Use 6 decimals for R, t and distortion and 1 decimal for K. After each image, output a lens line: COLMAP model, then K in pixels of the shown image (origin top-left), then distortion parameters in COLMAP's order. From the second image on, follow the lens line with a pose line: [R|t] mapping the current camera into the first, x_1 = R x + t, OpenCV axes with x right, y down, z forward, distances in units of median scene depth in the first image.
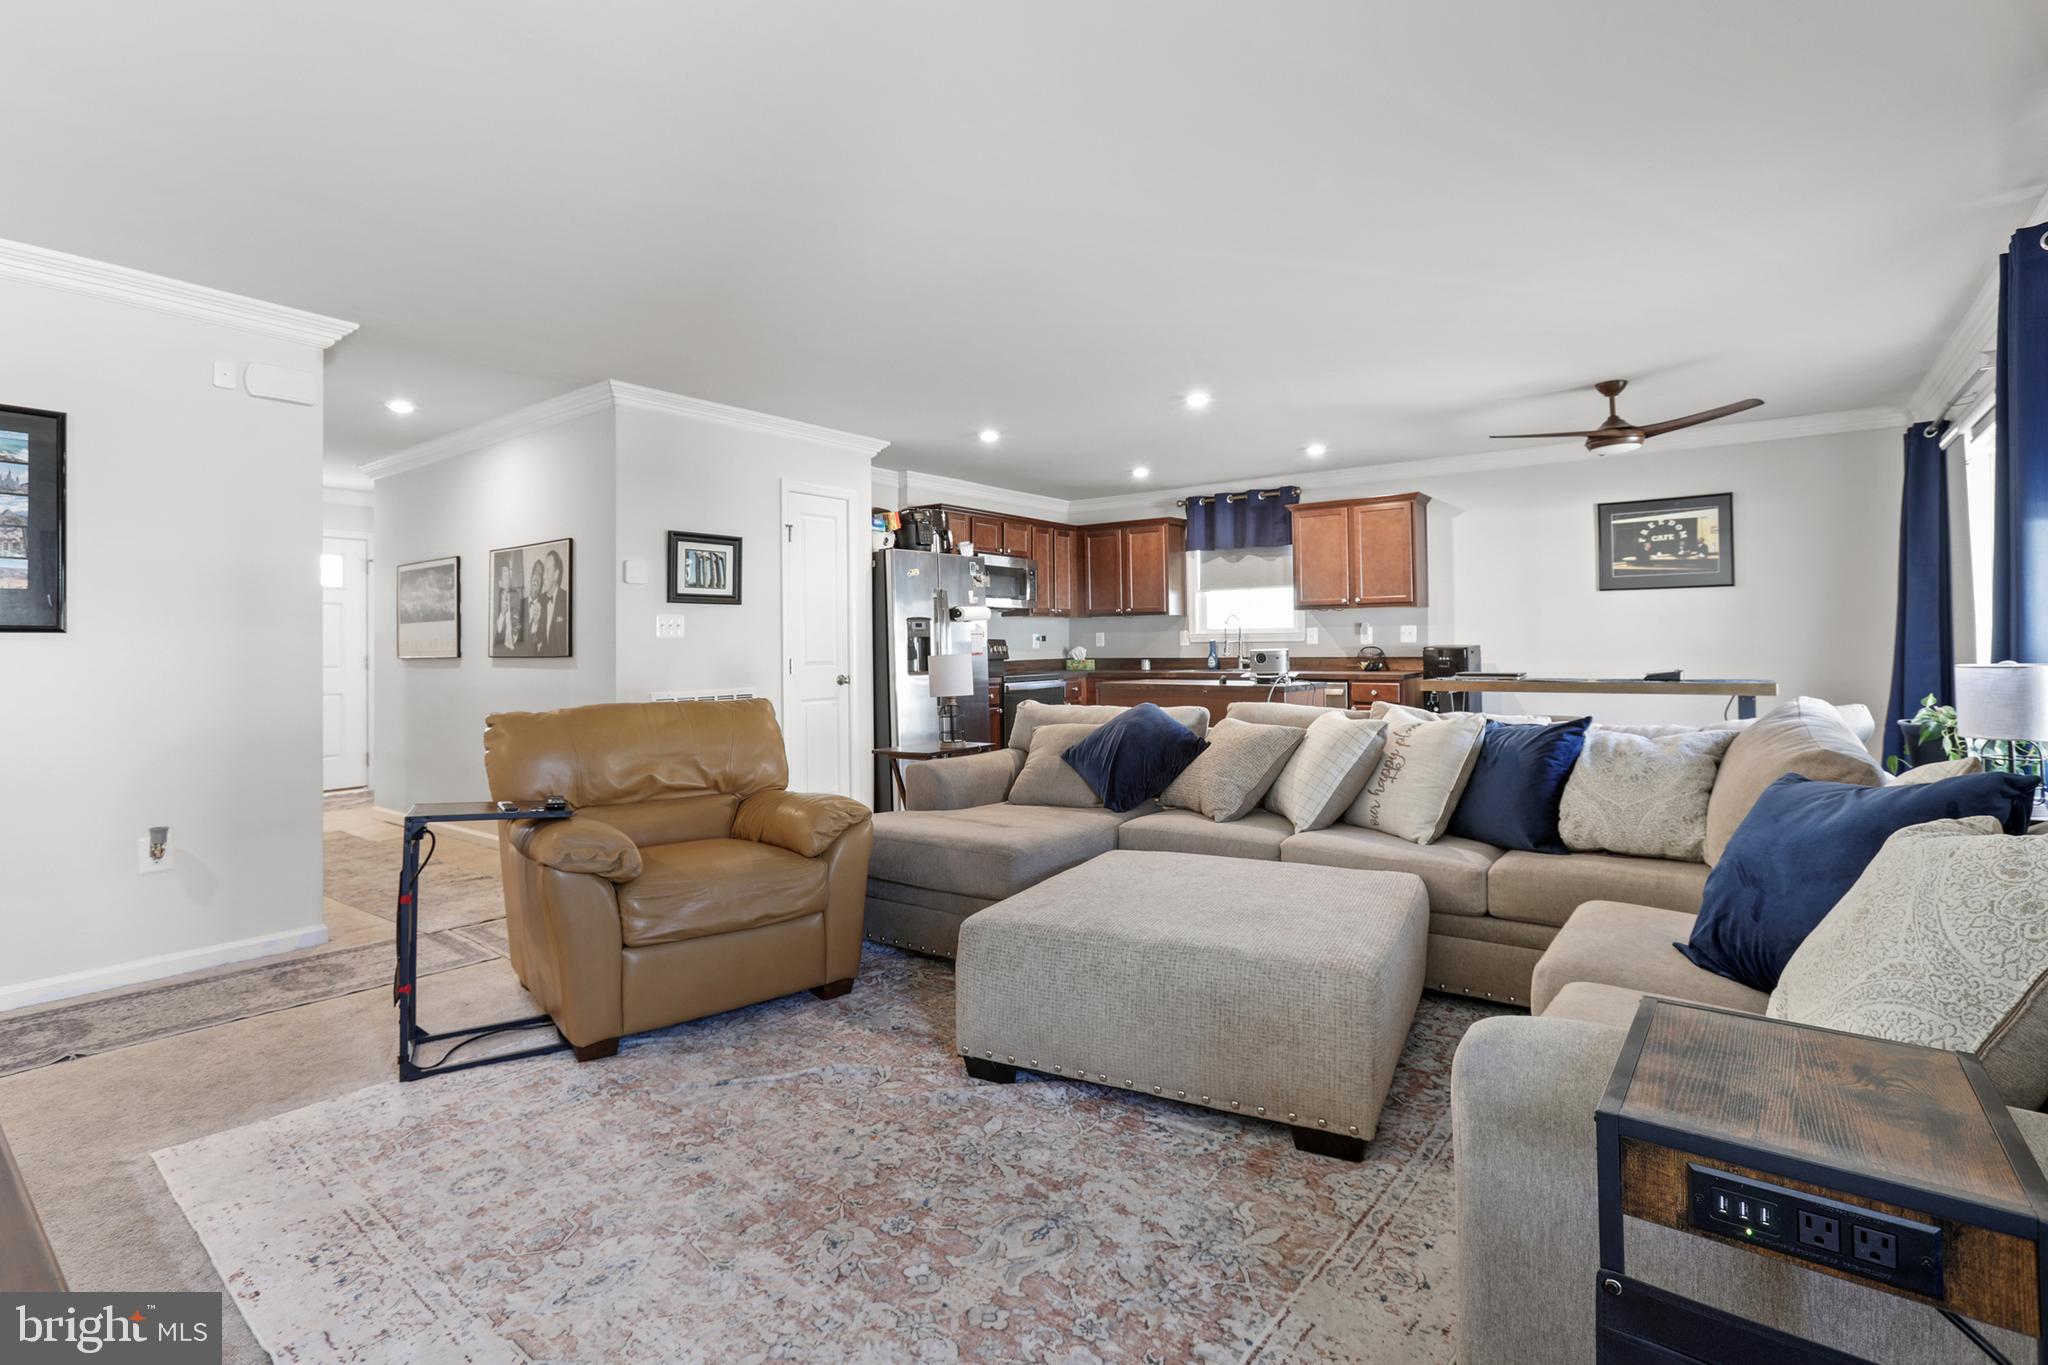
lens RADIAL K [[948.4, 0, 1020.3], [0, 948.4, 654.2], [0, 0, 1]] dist [-0.030859, 0.021825]
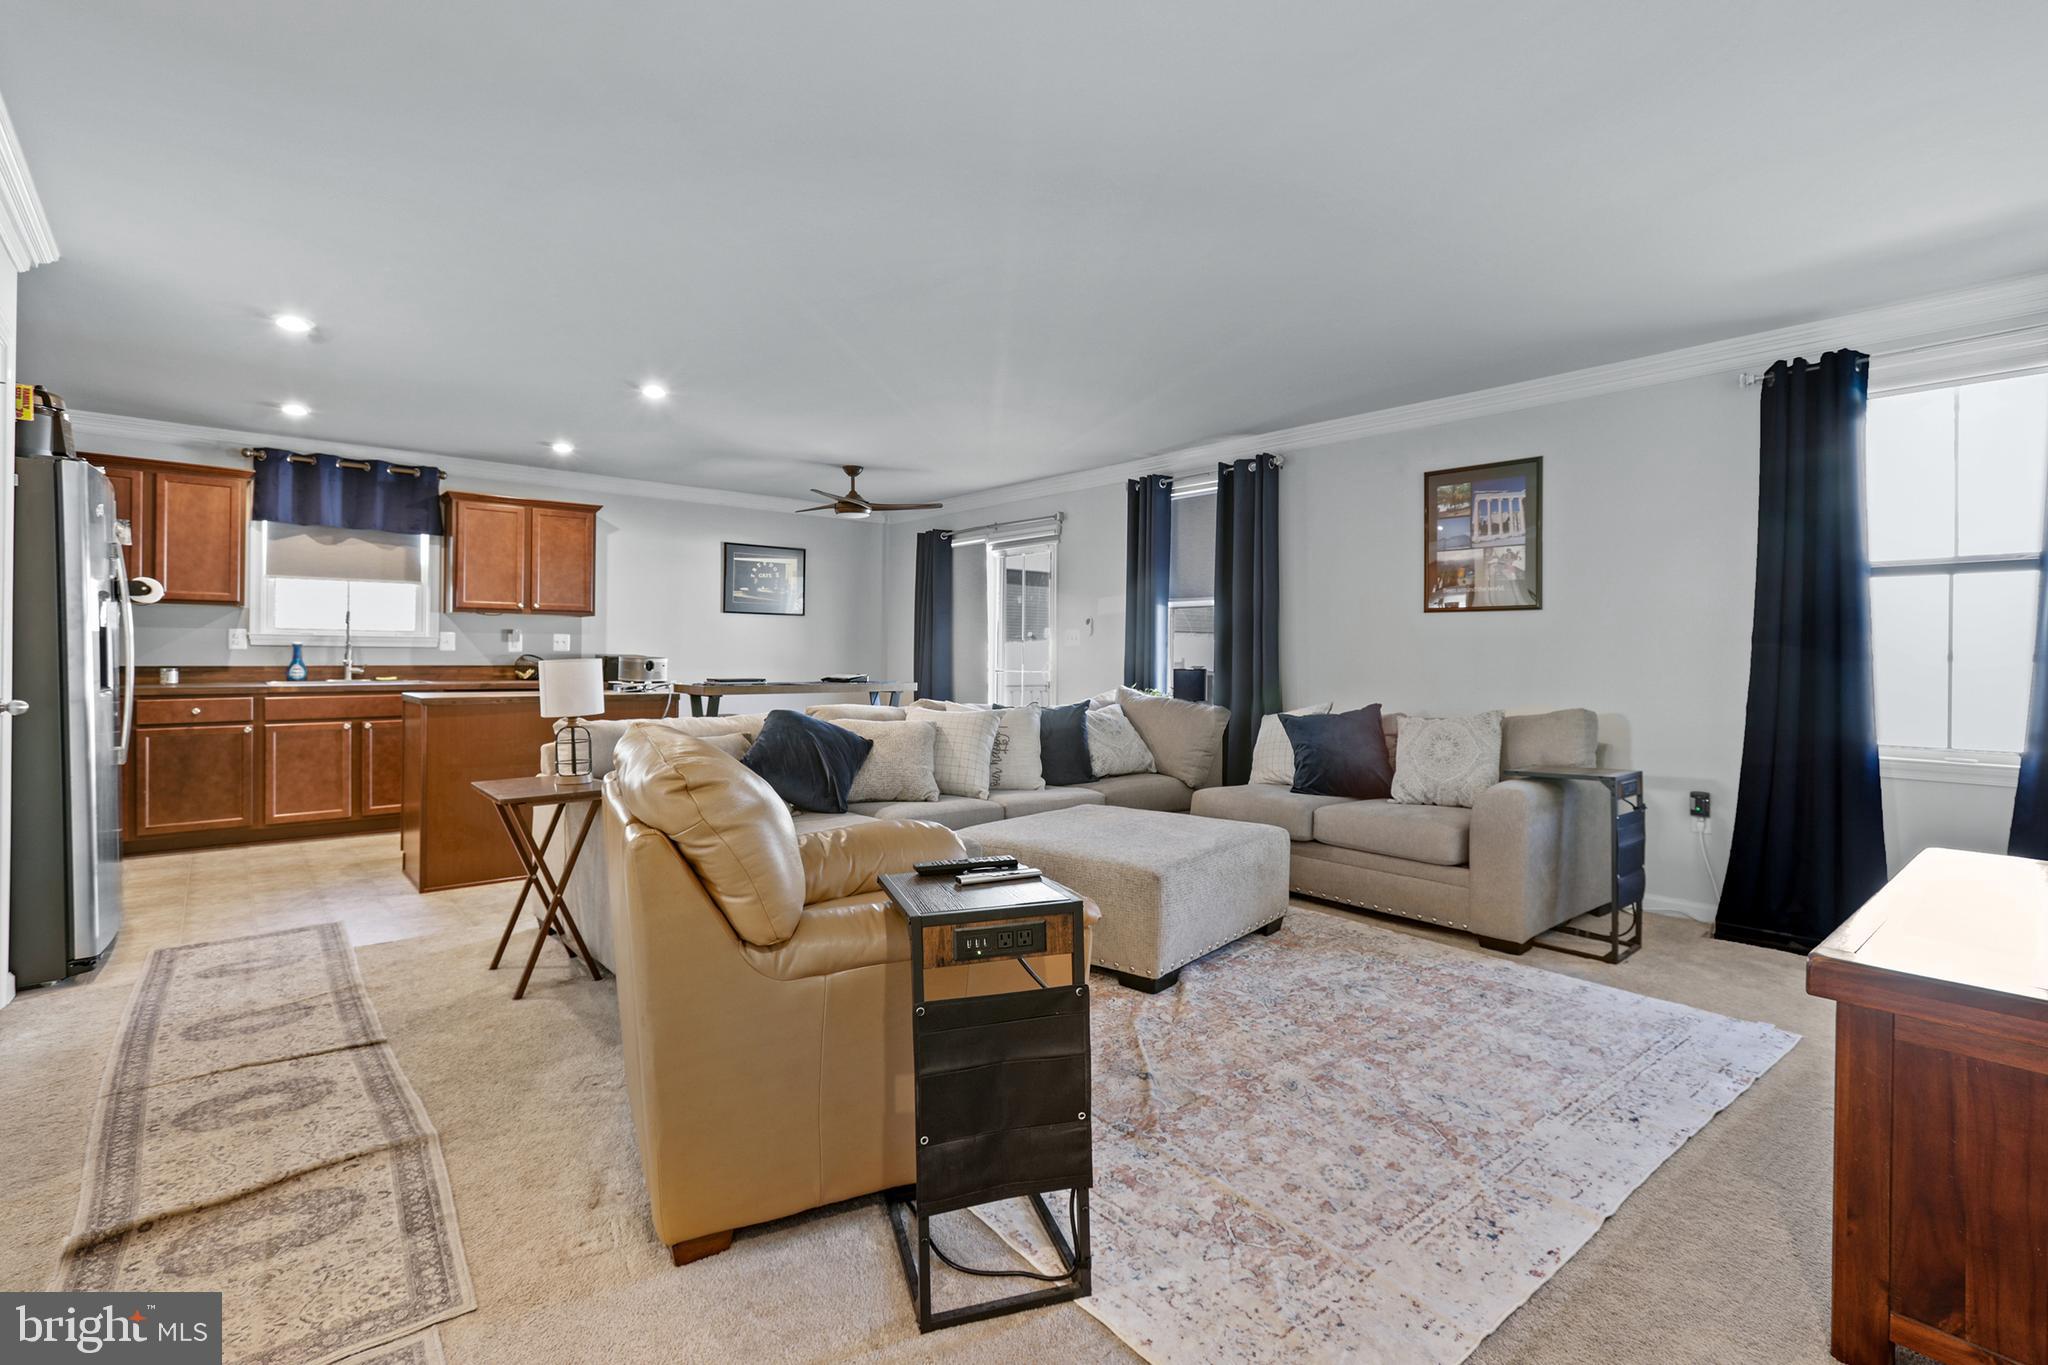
lens RADIAL K [[948.4, 0, 1020.3], [0, 948.4, 654.2], [0, 0, 1]] dist [-0.030859, 0.021825]
pose [[0.213252, 0.014003, 0.976897, -0.435384], [-0.001663, 0.999901, -0.013970, 0.003823], [-0.976996, 0.001354, 0.213254, 0.297056]]
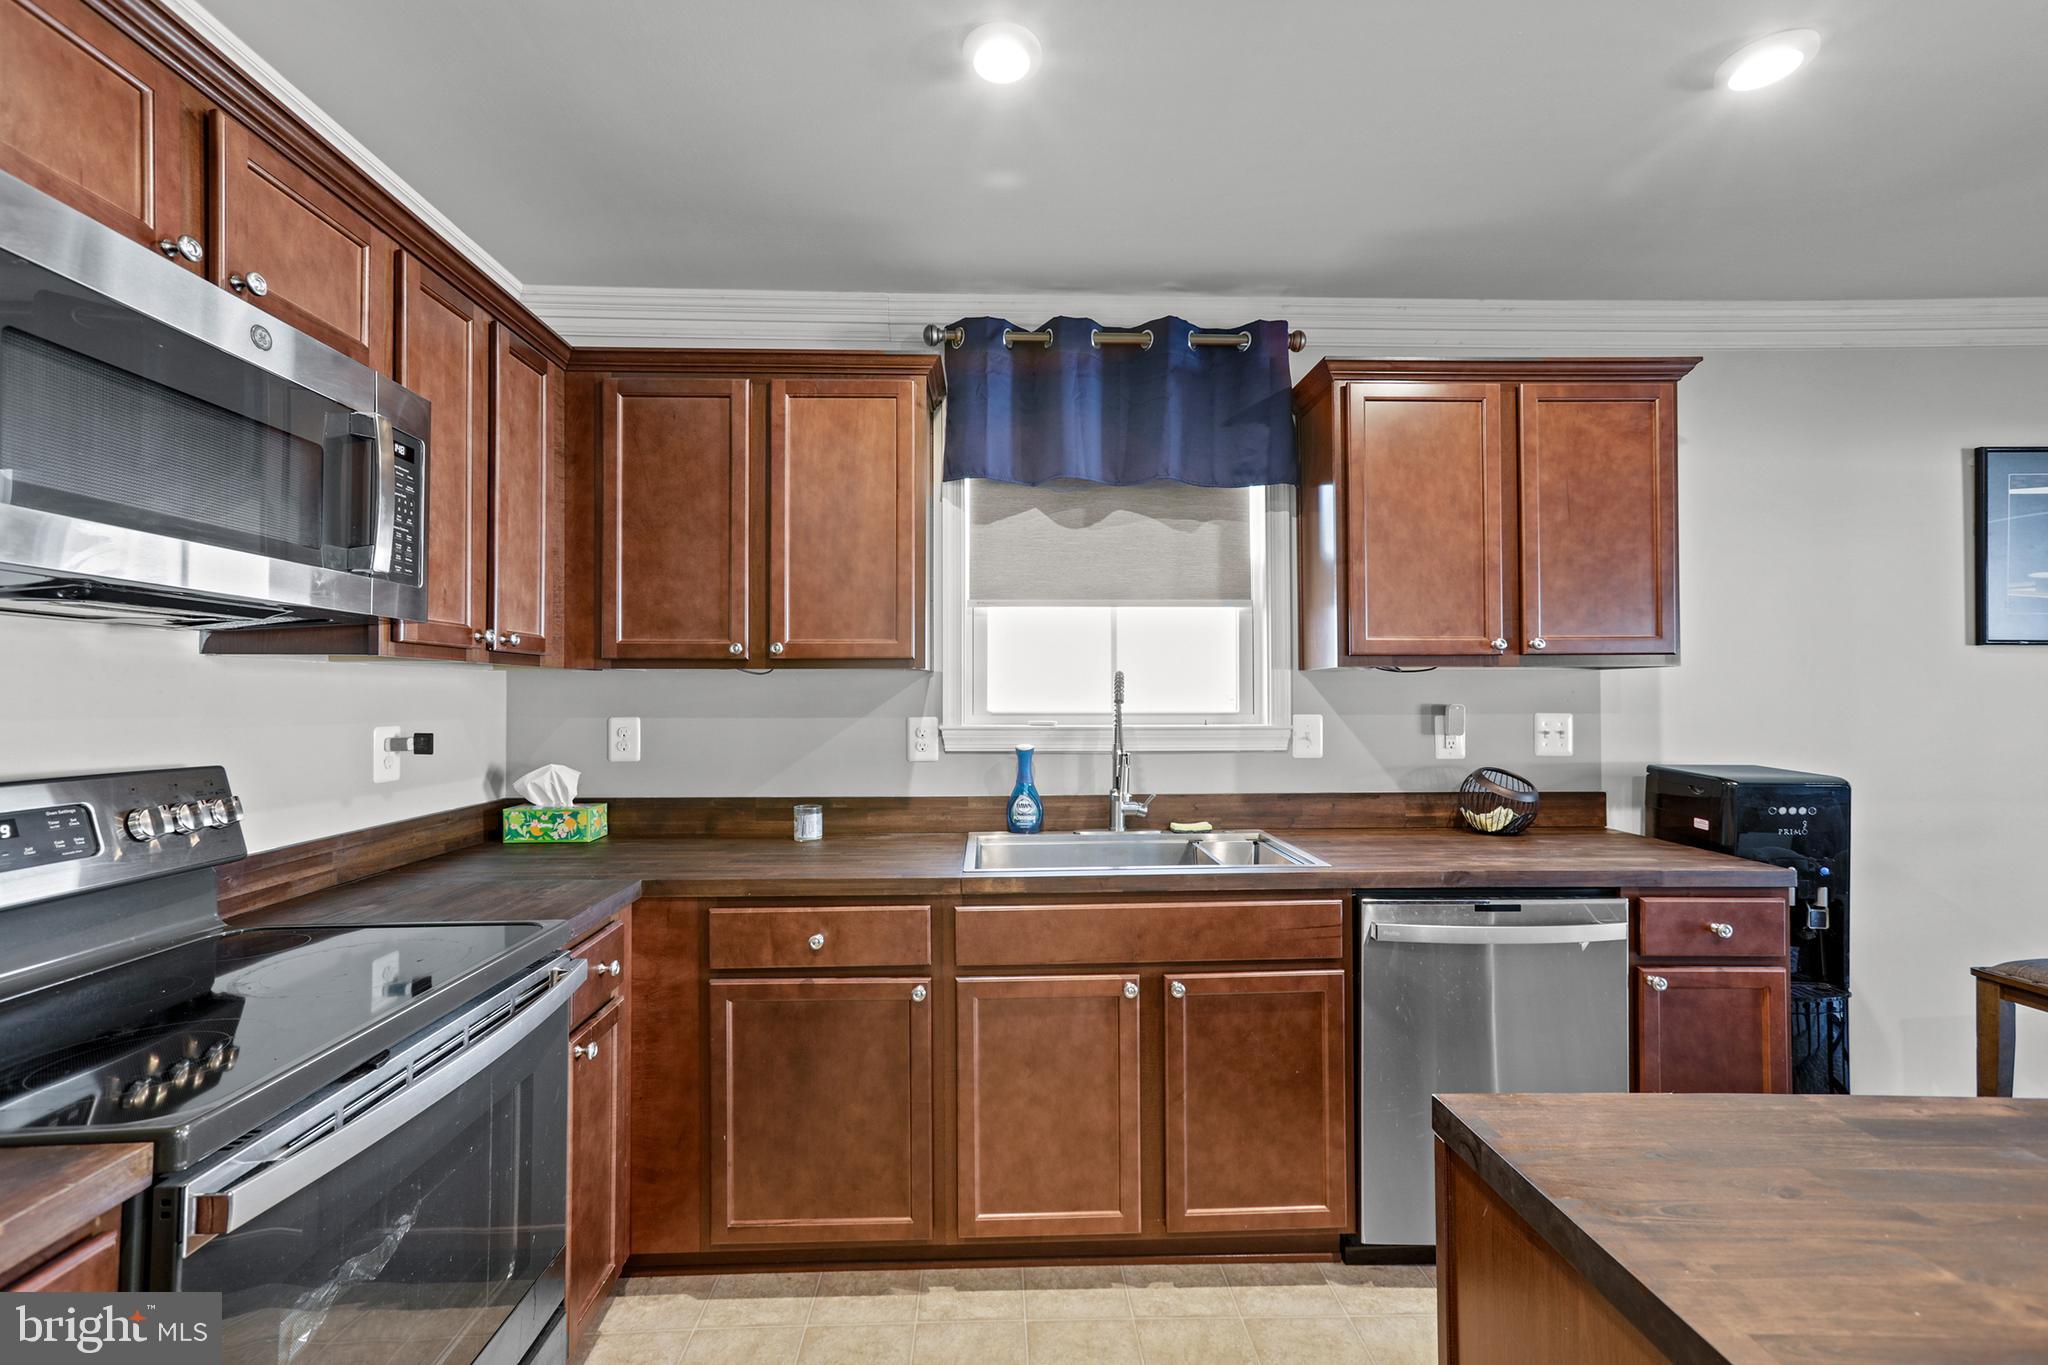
lens RADIAL K [[931.9, 0, 1024.0], [0, 931.9, 682.5], [0, 0, 1]] dist [-0.013704, 0.019561]
pose [[0.774463, 0.019953, 0.632304, -0.011927], [-0.000573, 0.999524, -0.030838, -0.029459], [-0.632619, 0.023521, 0.774106, 0.793032]]
